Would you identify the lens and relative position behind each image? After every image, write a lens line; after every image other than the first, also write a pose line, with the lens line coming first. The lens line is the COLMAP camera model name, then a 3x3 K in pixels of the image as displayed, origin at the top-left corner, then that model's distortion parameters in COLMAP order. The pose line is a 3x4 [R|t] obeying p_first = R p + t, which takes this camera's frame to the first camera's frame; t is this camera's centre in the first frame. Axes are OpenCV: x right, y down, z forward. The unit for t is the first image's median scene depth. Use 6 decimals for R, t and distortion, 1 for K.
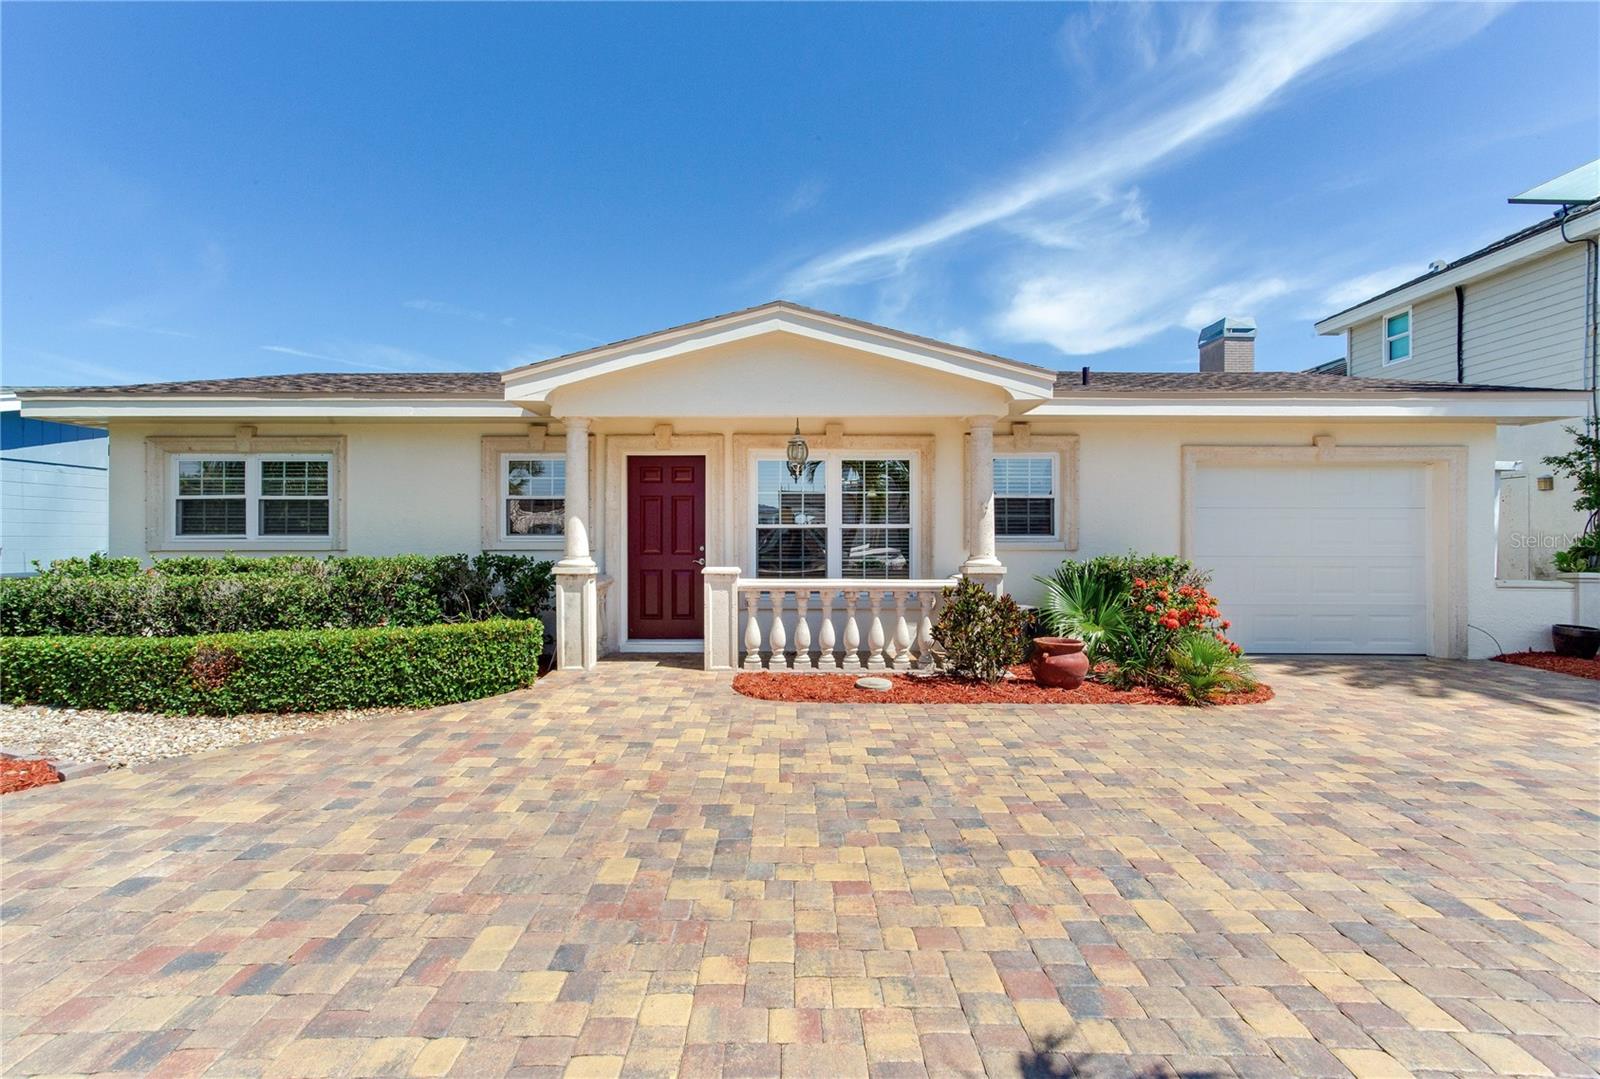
lens RADIAL K [[799.5, 0, 824.0], [0, 799.5, 530.7], [0, 0, 1]] dist [-0.008011, 0.010036]
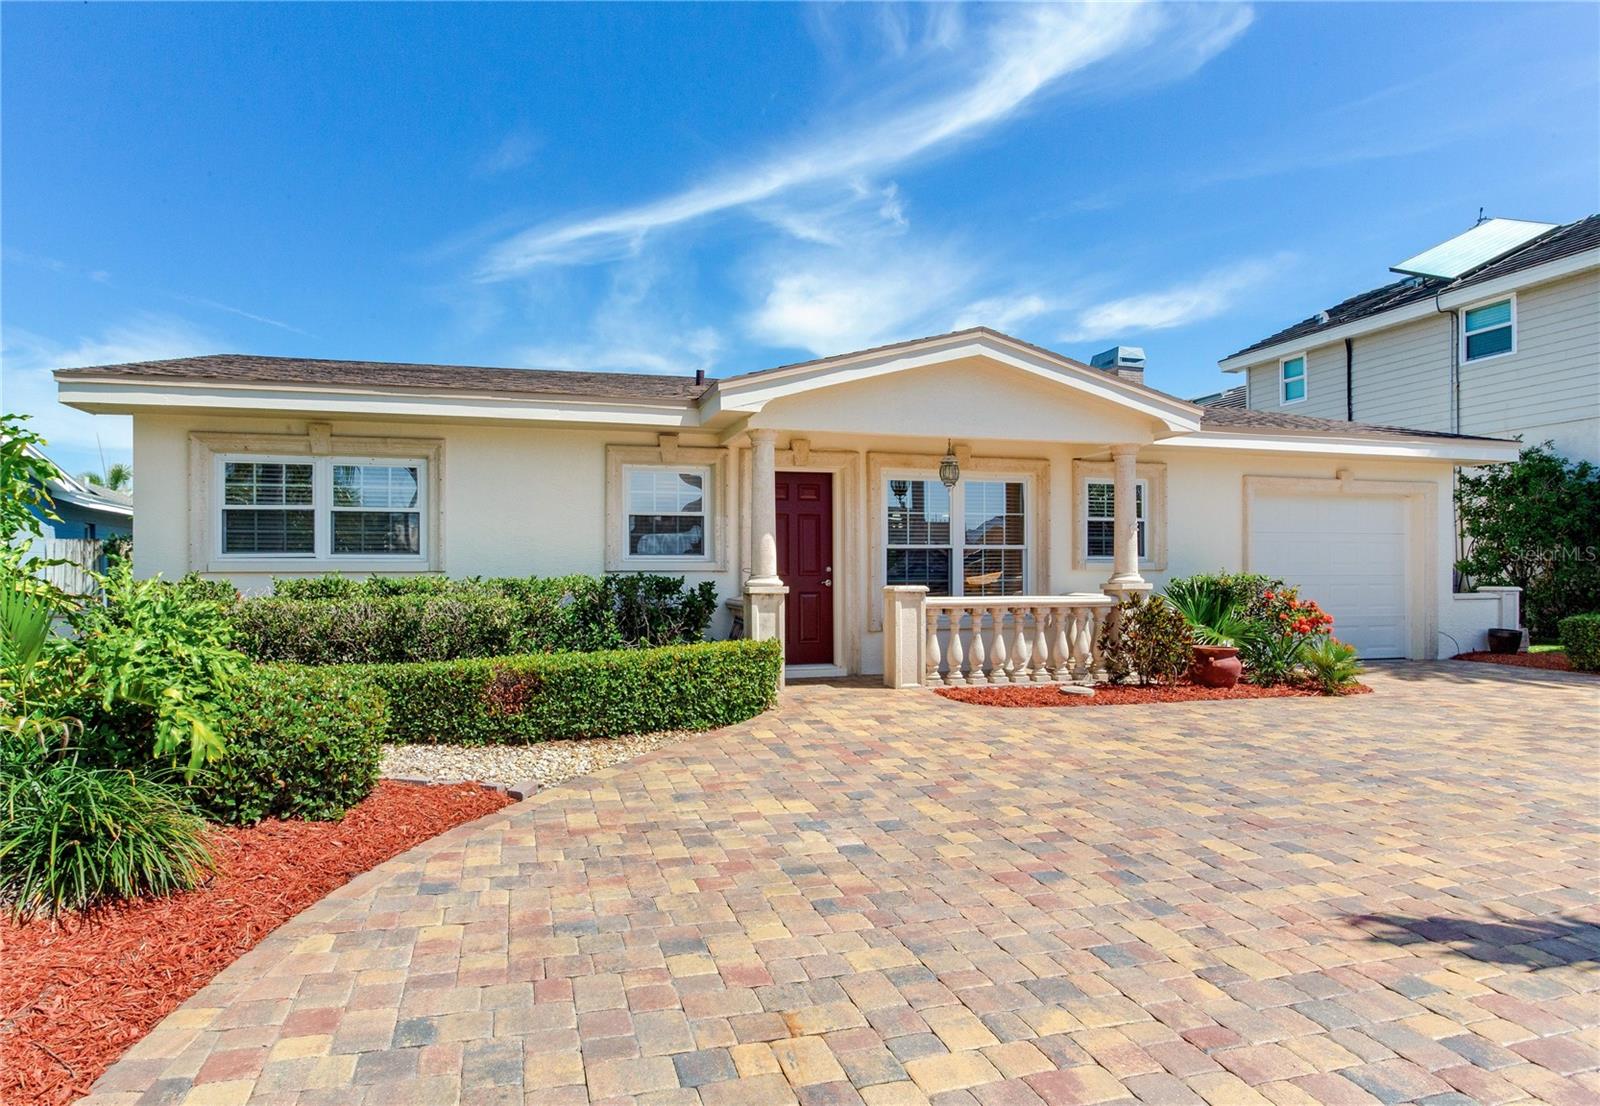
lens RADIAL K [[976.5, 0, 796.2], [0, 976.5, 541.8], [0, 0, 1]] dist [-0.033817, 0.010127]
pose [[0.958097, 0.005979, 0.286380, -0.538495], [0.001465, 0.999667, -0.025773, 0.020104], [-0.286439, 0.025112, 0.957769, -0.113780]]
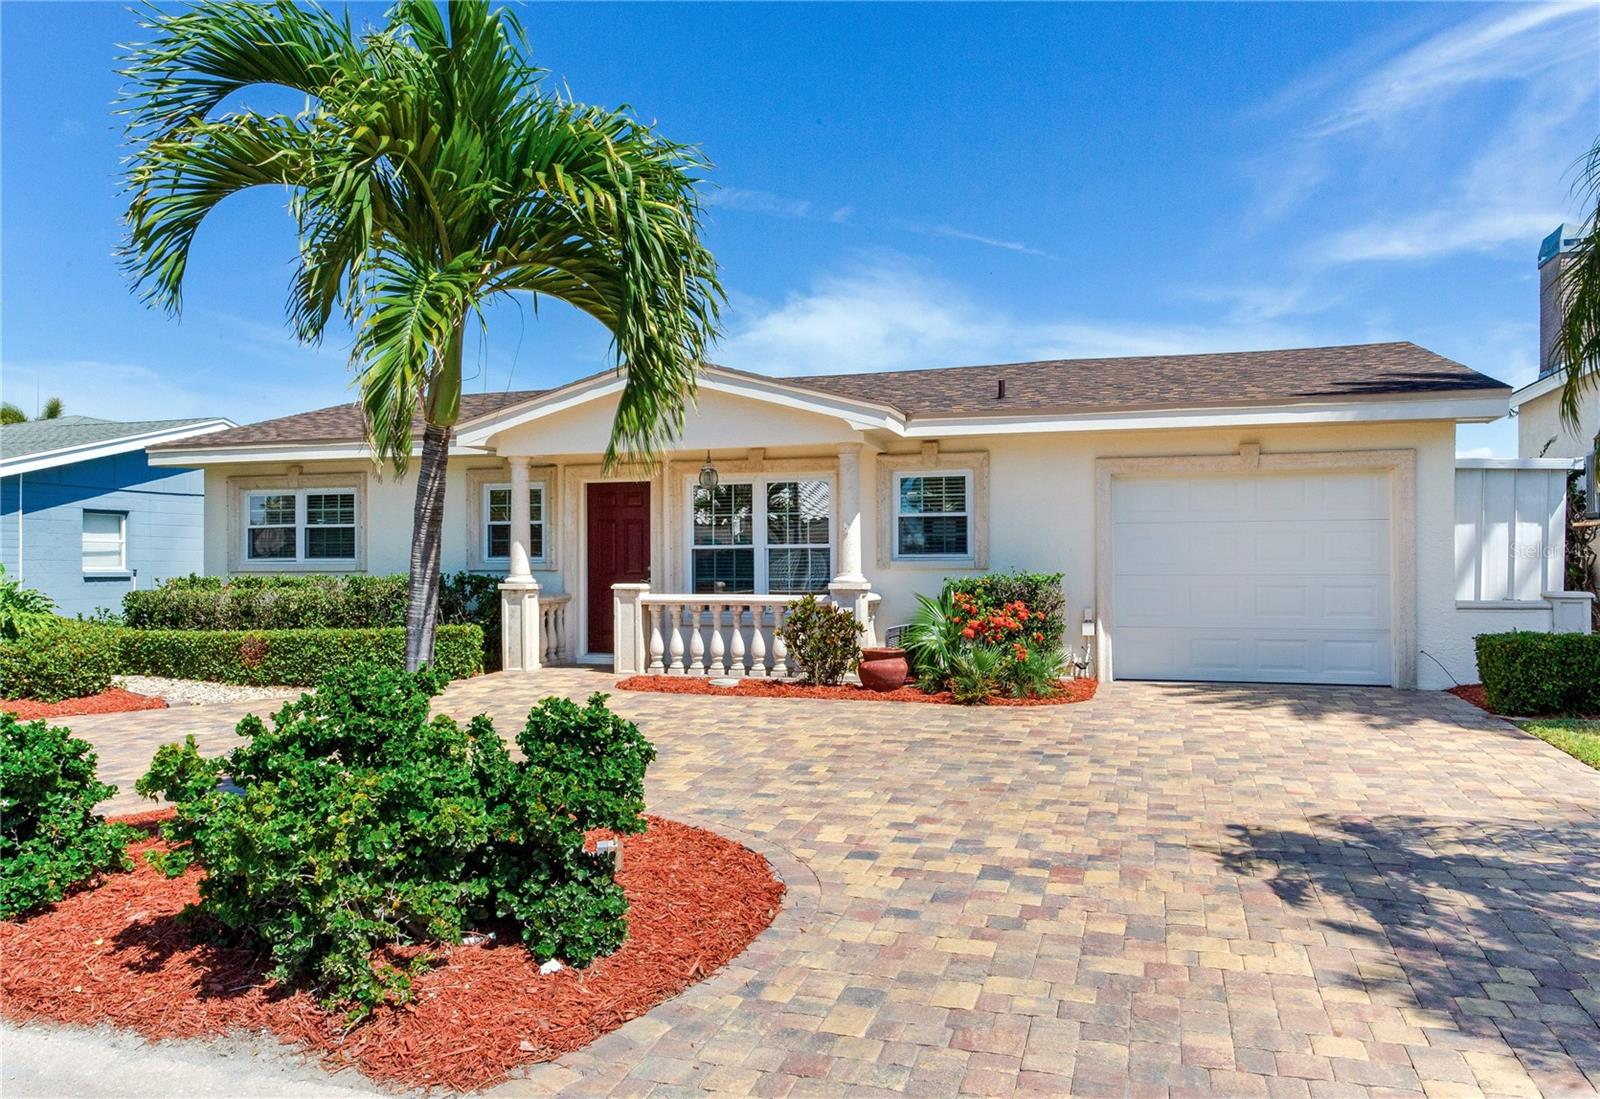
lens RADIAL K [[1386.3, 0, 806.3], [0, 1386.3, 536.9], [0, 0, 1]] dist [0.008827, -0.027743]
pose [[0.941057, -0.011103, -0.338066, 0.683920], [0.007723, 0.999906, -0.011340, 0.003043], [0.338160, 0.008060, 0.941054, -0.678874]]
